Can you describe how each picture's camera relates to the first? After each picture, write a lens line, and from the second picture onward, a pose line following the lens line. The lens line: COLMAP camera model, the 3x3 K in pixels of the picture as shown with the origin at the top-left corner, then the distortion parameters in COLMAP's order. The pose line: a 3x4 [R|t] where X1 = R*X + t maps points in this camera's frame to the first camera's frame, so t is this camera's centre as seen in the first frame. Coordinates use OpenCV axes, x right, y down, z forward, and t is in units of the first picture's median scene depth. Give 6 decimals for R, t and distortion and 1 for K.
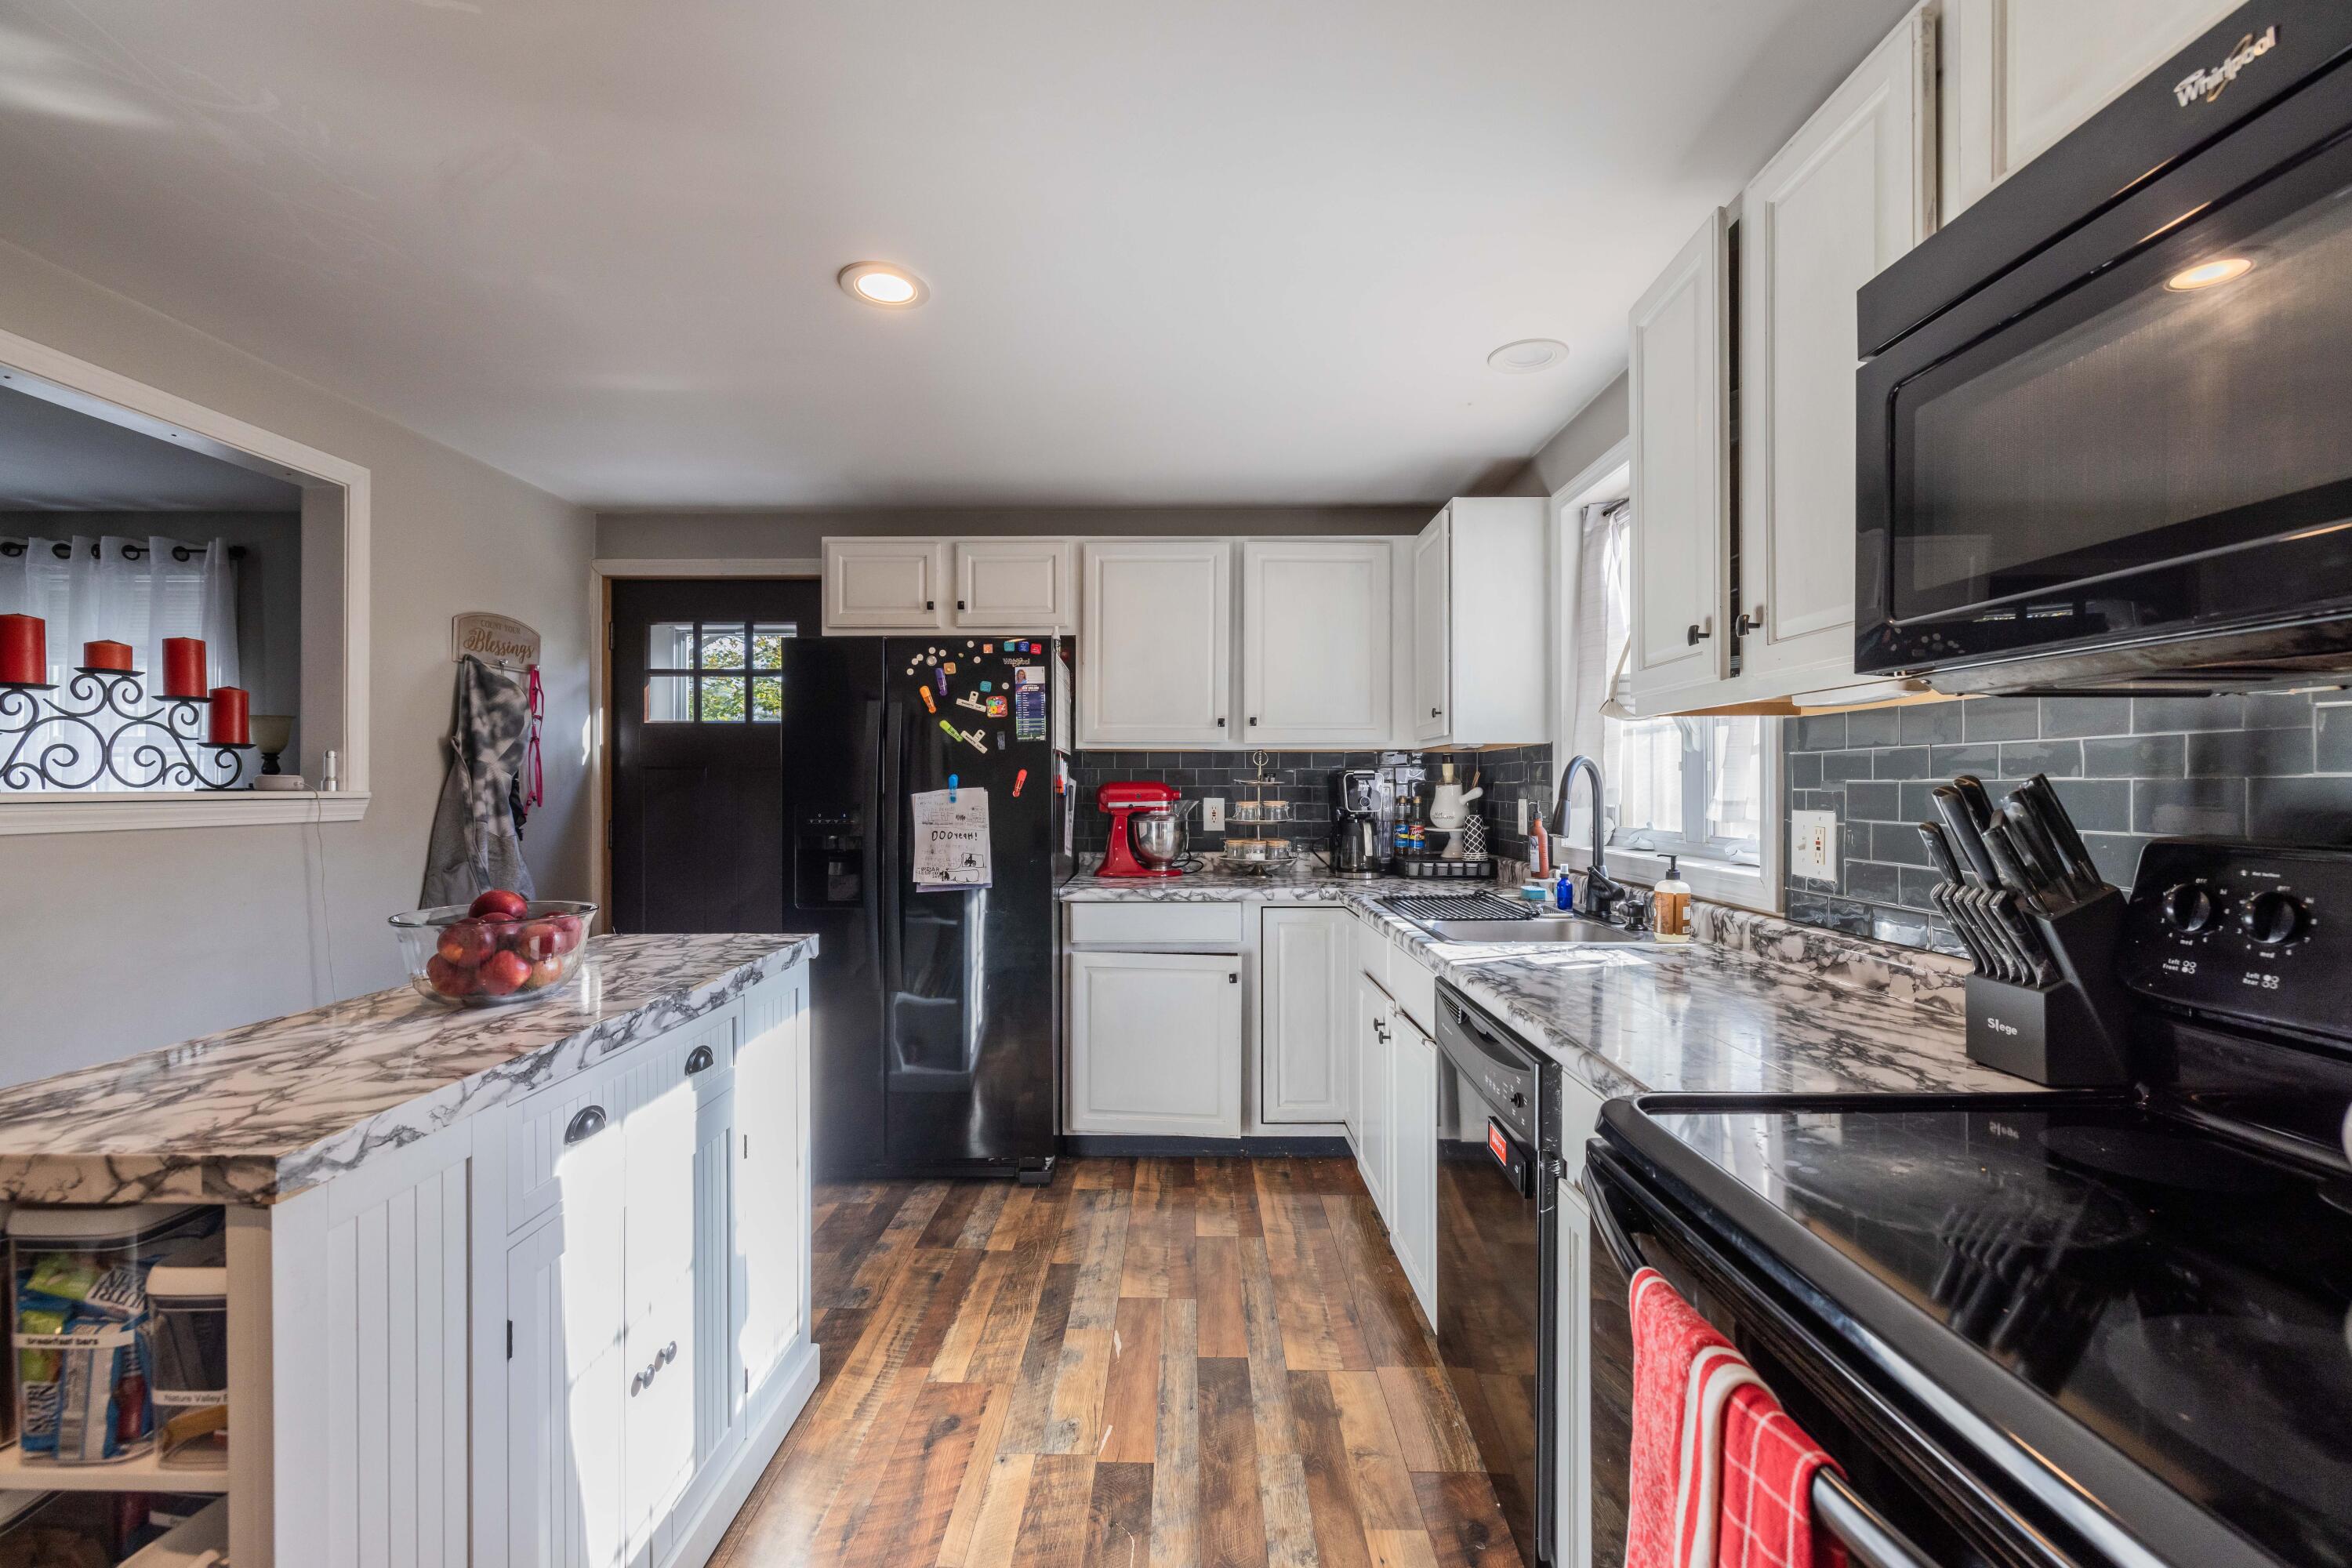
lens RADIAL K [[985.4, 0, 1166.2], [0, 985.4, 785.9], [0, 0, 1]] dist [0.002294, -0.000065]
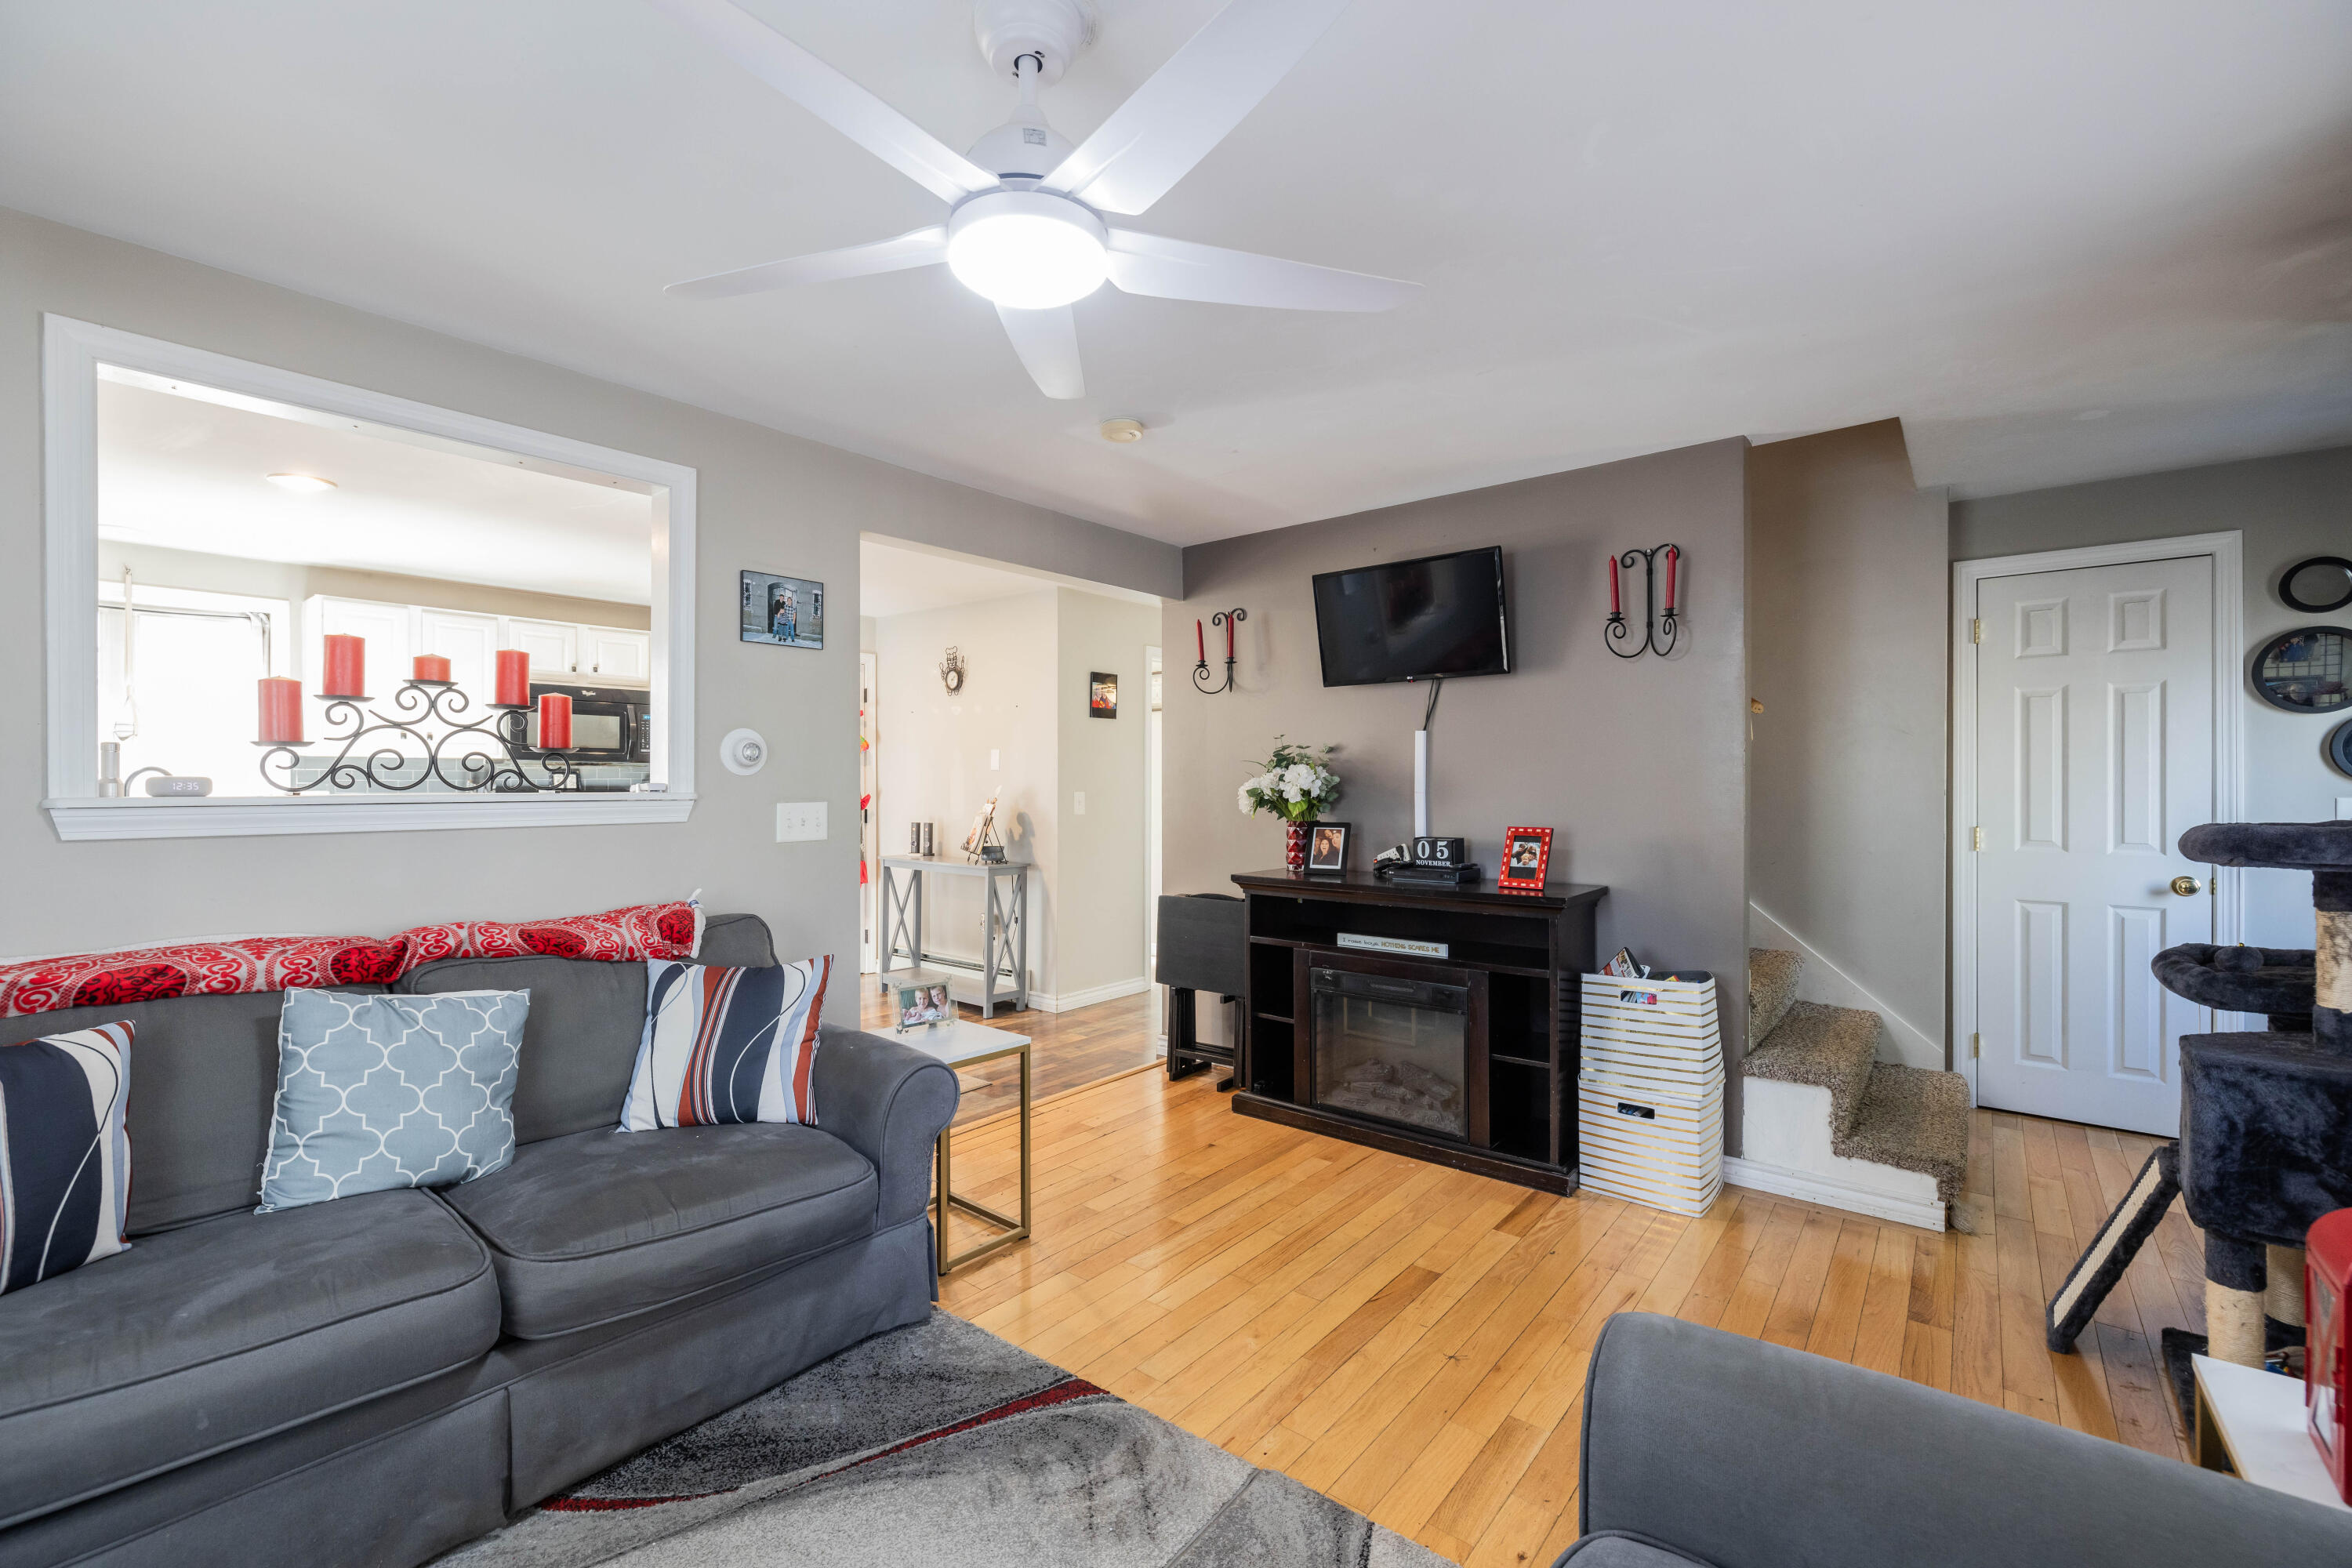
lens RADIAL K [[985.4, 0, 1166.2], [0, 985.4, 785.9], [0, 0, 1]] dist [0.002294, -0.000065]
pose [[-0.777326, -0.005694, 0.629072, -1.720977], [-0.001088, 0.999970, 0.007707, -0.008651], [-0.629097, 0.005307, -0.777309, 0.966887]]
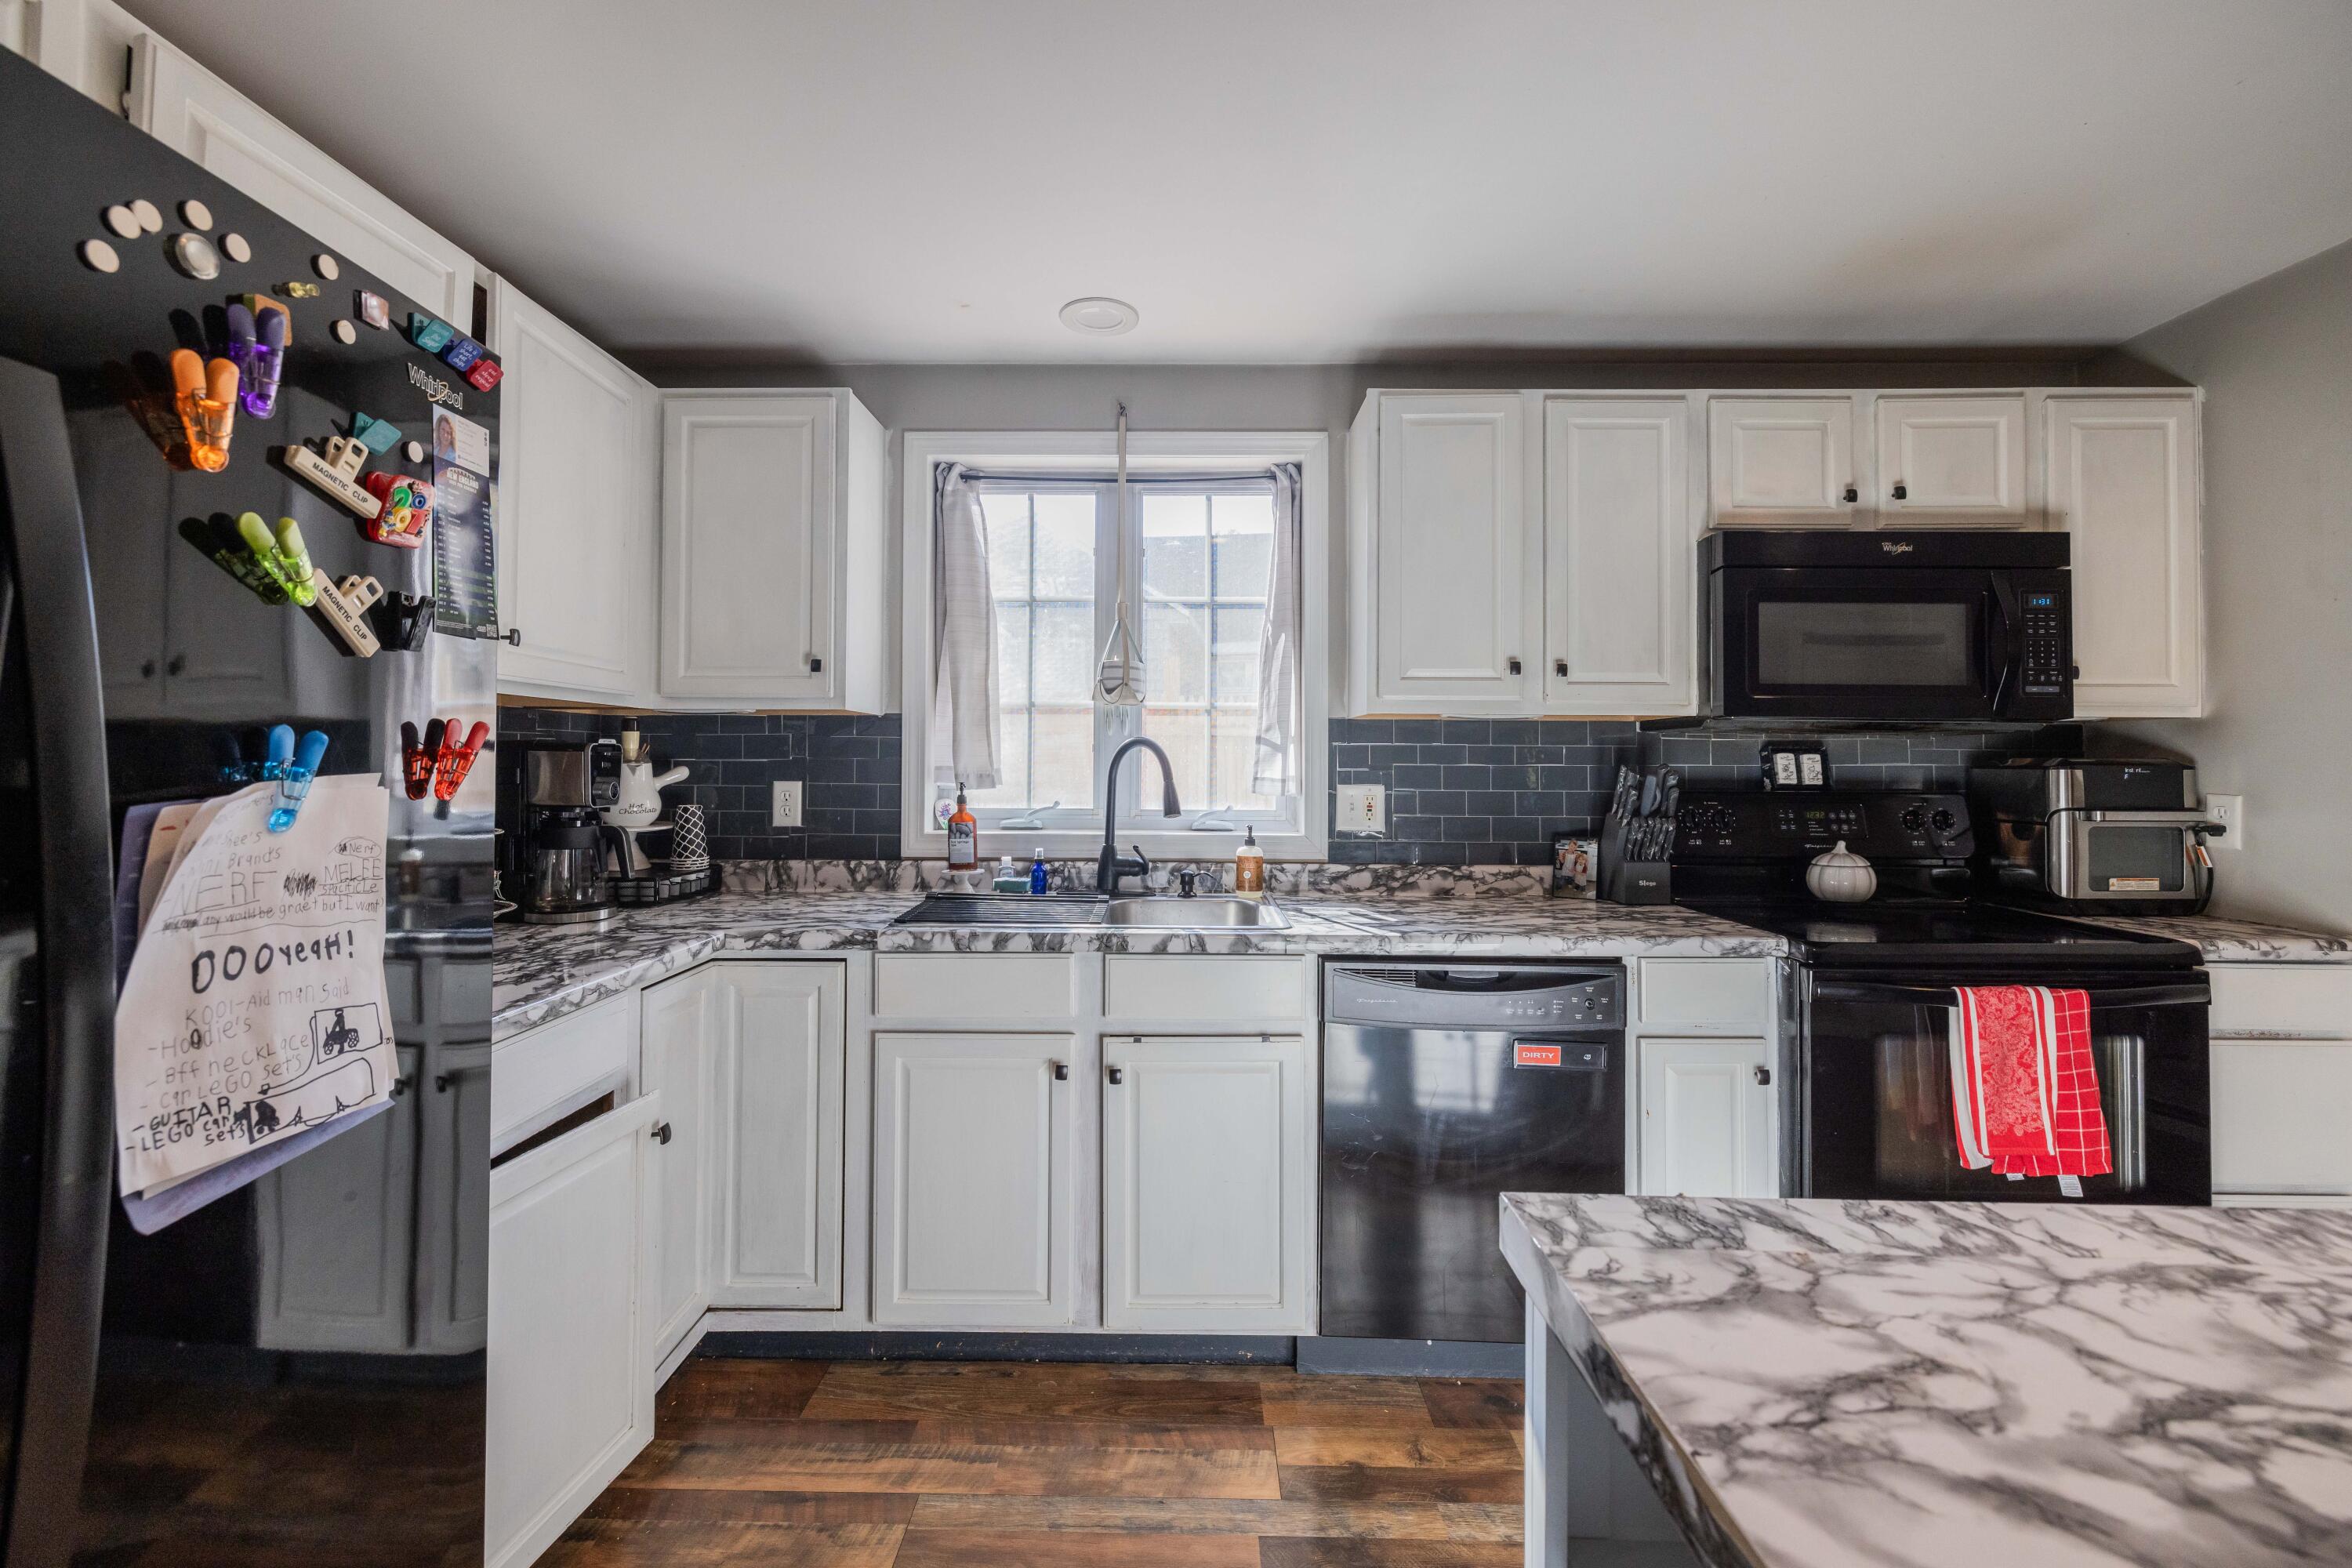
lens RADIAL K [[1000.2, 0, 1172.0], [0, 1000.2, 744.9], [0, 0, 1]] dist [-0.001332, 0.000157]
pose [[-0.004958, 0.019054, 0.999806, -0.484364], [-0.004897, 0.999806, -0.019079, -0.002375], [-0.999976, -0.004991, -0.004864, 0.759001]]
